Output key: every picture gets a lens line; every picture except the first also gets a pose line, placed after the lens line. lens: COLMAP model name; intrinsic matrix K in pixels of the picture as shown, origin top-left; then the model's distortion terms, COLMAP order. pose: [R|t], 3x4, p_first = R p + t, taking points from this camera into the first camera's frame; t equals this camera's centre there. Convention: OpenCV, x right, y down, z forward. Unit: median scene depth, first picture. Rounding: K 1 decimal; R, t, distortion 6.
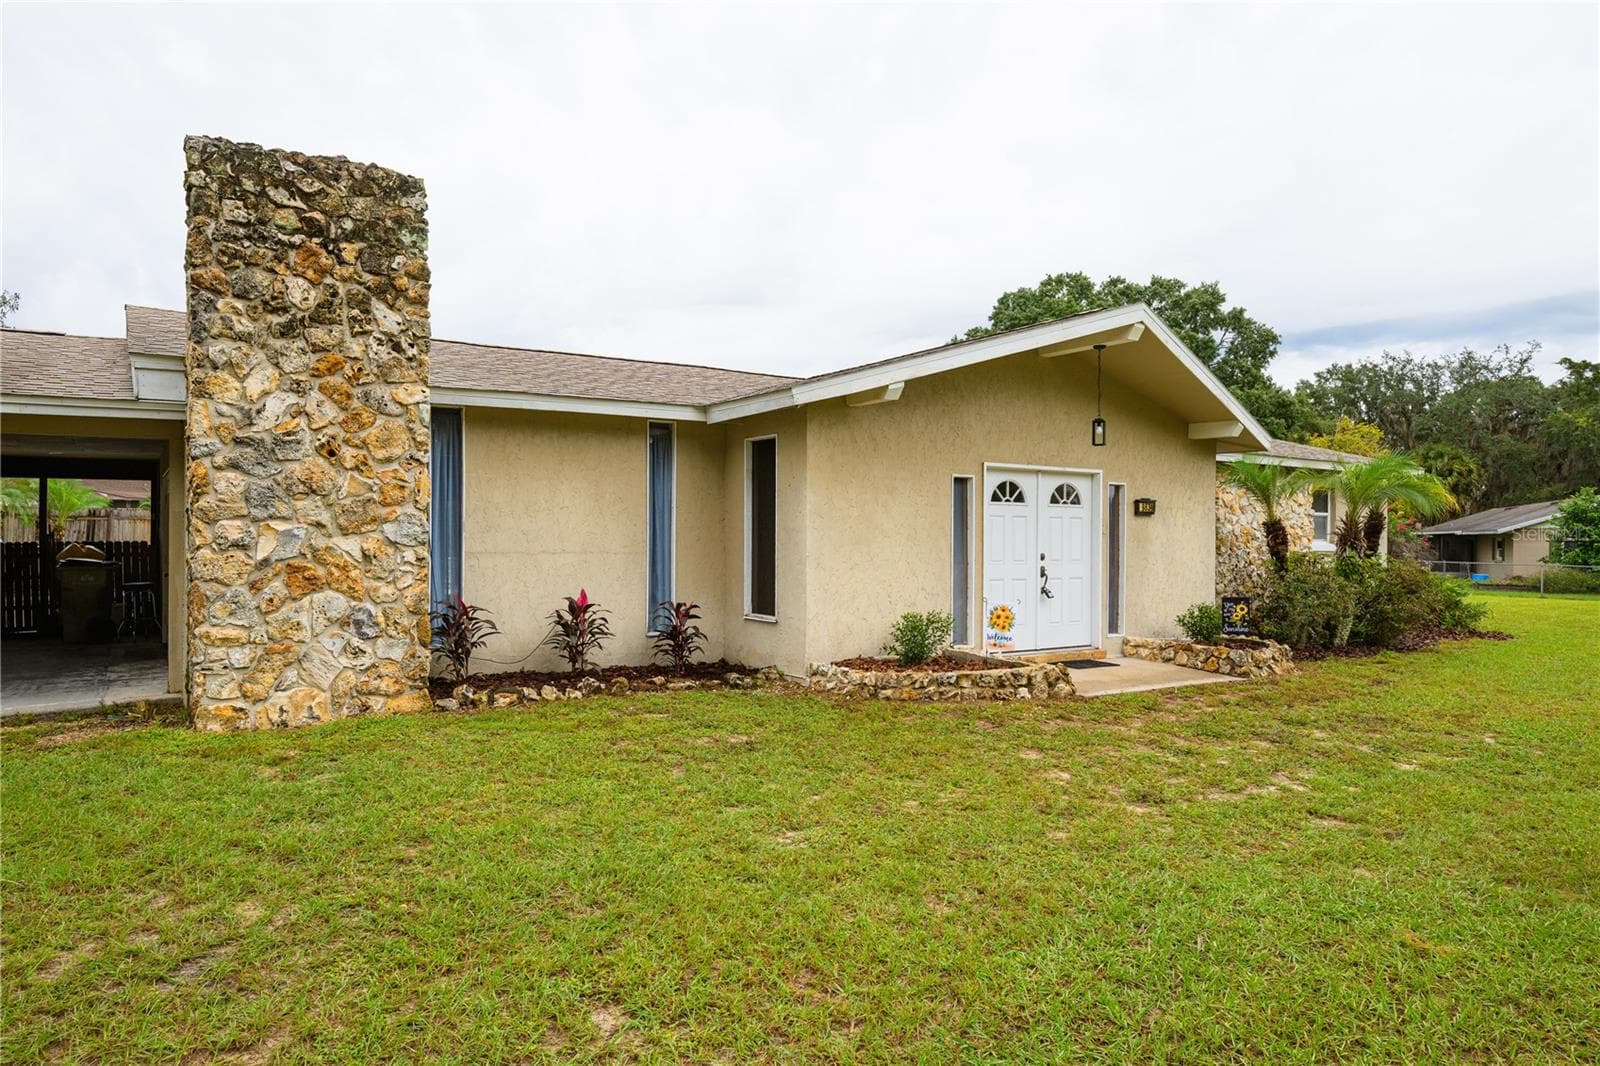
lens RADIAL K [[983.6, 0, 732.7], [0, 983.6, 550.2], [0, 0, 1]] dist [-0.005312, 0.002213]
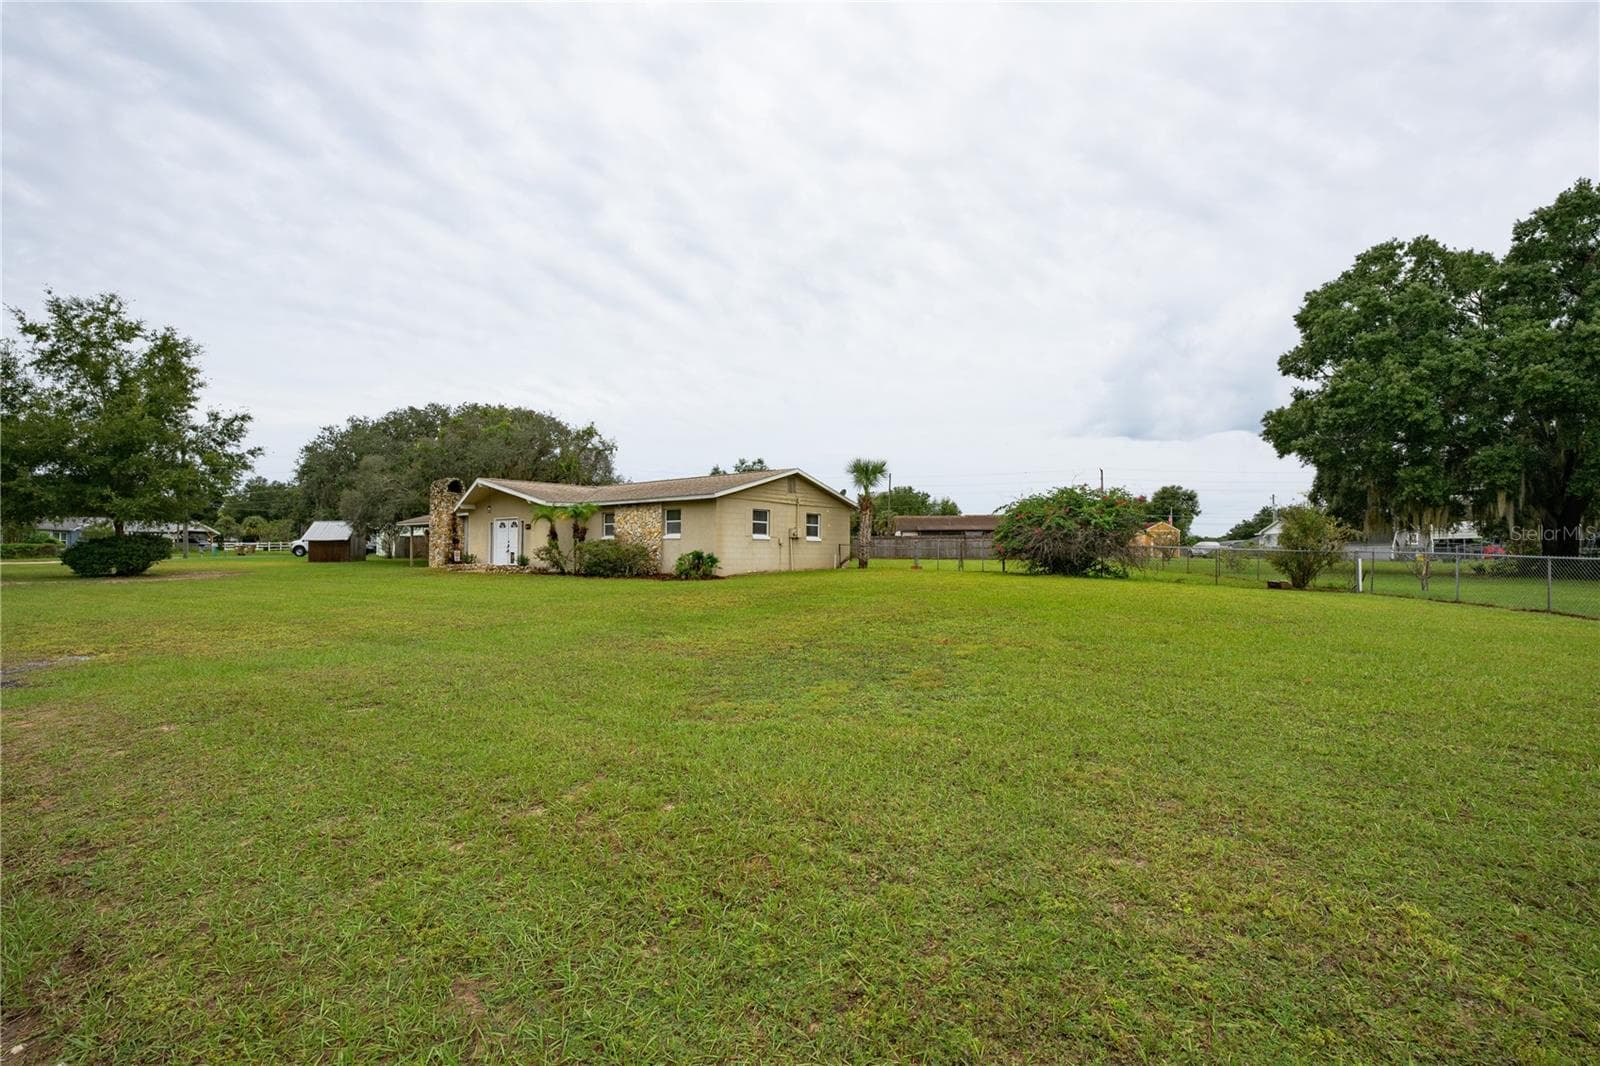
lens RADIAL K [[713.7, 0, 800.0], [0, 713.7, 533.0], [0, 0, 1]] dist [0.001514, 0.000034]
pose [[0.337298, -0.032503, -0.940837, 3.382853], [-0.007861, 0.999272, -0.037340, 0.069200], [0.941365, 0.019991, 0.336797, 1.178791]]
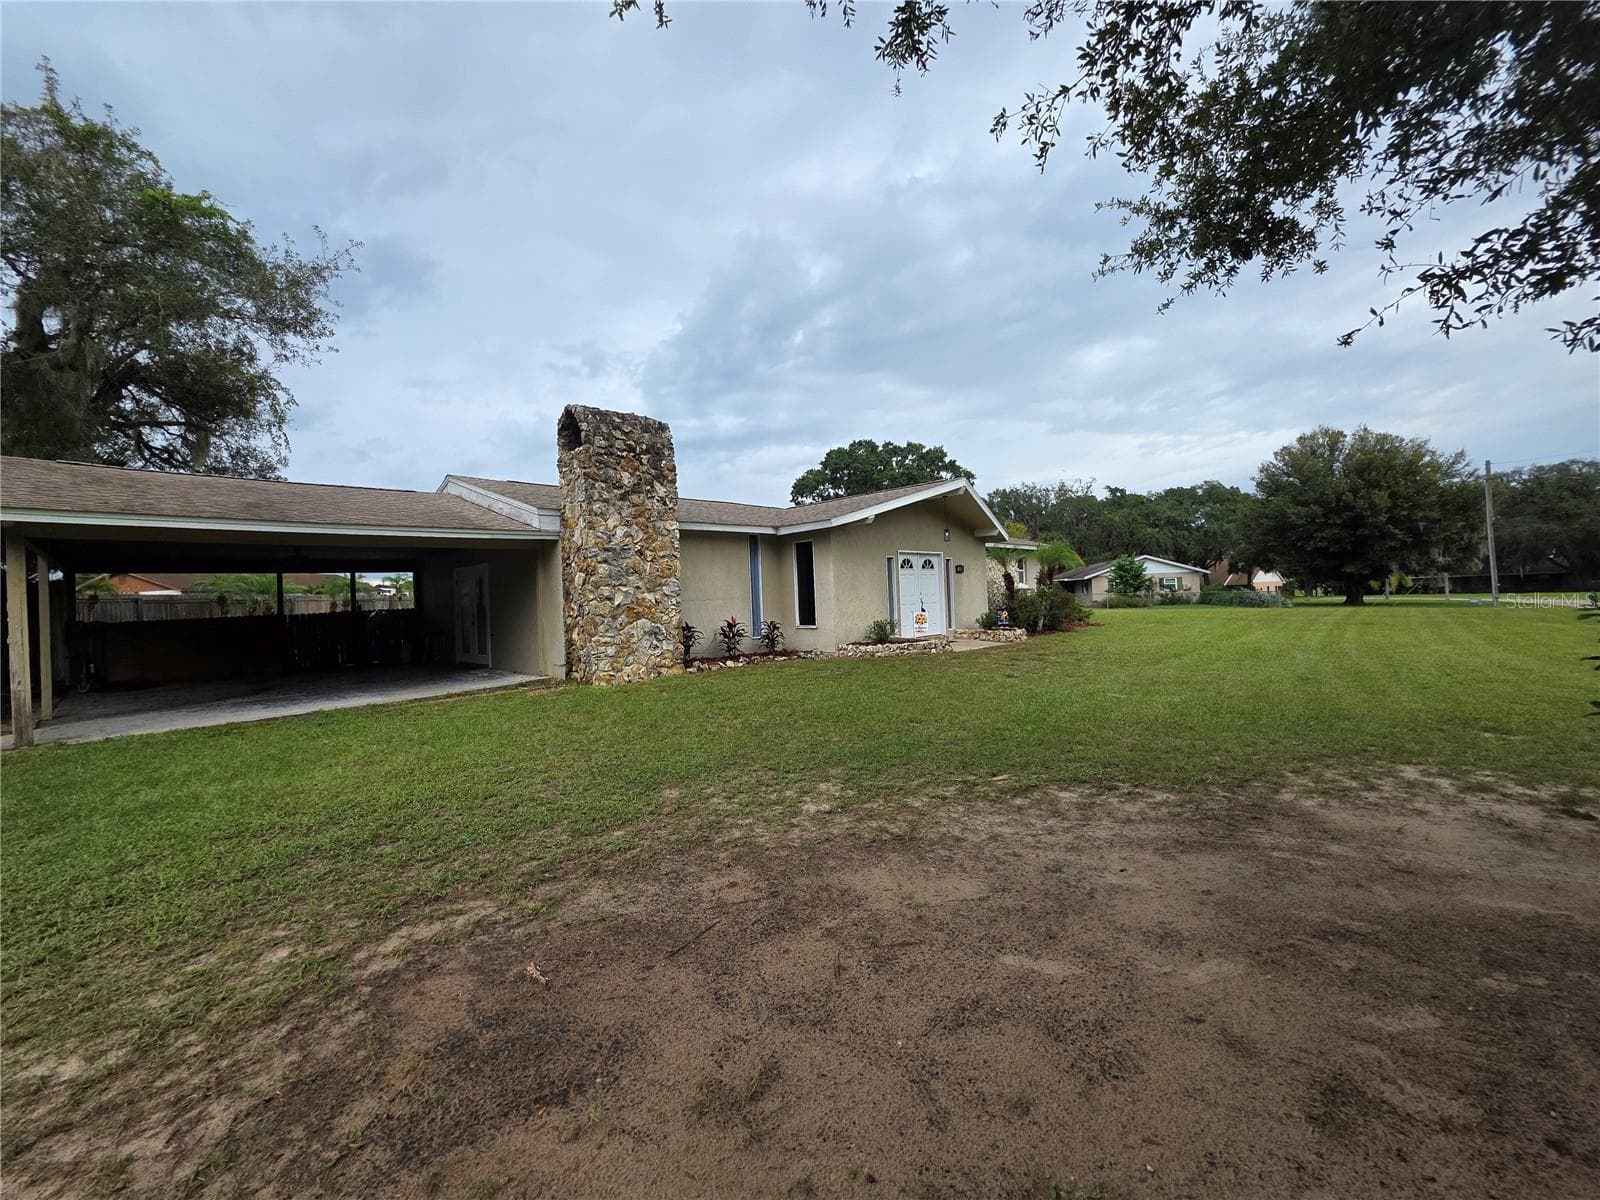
lens RADIAL K [[634.8, 0, 786.1], [0, 634.8, 597.3], [0, 0, 1]] dist [0.001146, 0.000010]
pose [[0.971957, -0.041443, 0.231479, -0.304465], [0.044754, 0.998957, -0.009068, 0.015244], [-0.230861, 0.019173, 0.972798, -0.289936]]
